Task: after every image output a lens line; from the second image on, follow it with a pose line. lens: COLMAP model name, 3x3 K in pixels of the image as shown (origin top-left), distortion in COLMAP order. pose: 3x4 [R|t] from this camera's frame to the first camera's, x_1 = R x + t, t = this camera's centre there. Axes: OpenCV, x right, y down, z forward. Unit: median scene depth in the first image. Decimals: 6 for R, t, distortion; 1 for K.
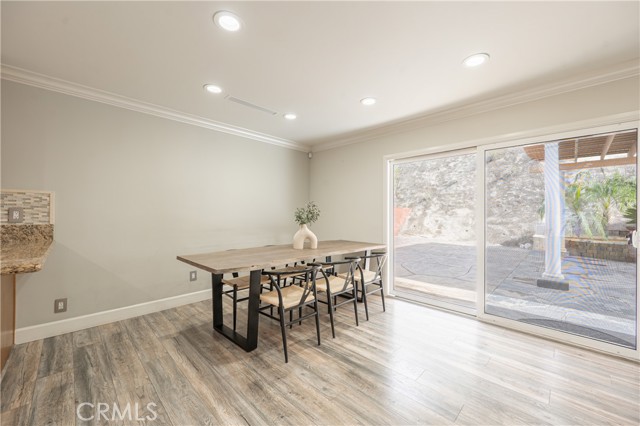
lens RADIAL K [[251.2, 0, 316.2], [0, 251.2, 211.2], [0, 0, 1]] dist [0.003335, -0.000466]
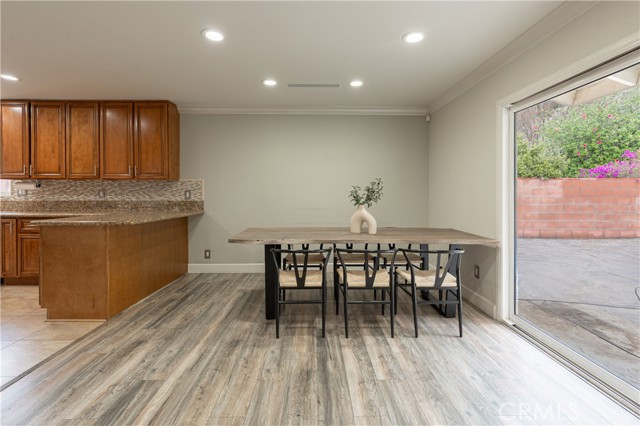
lens RADIAL K [[284.6, 0, 323.8], [0, 284.6, 195.6], [0, 0, 1]] dist [0.000644, 0.000096]
pose [[0.720301, 0.000503, -0.693661, 0.762155], [0.010246, 0.999883, 0.011366, 0.009449], [0.693586, -0.015294, 0.720212, 0.284191]]
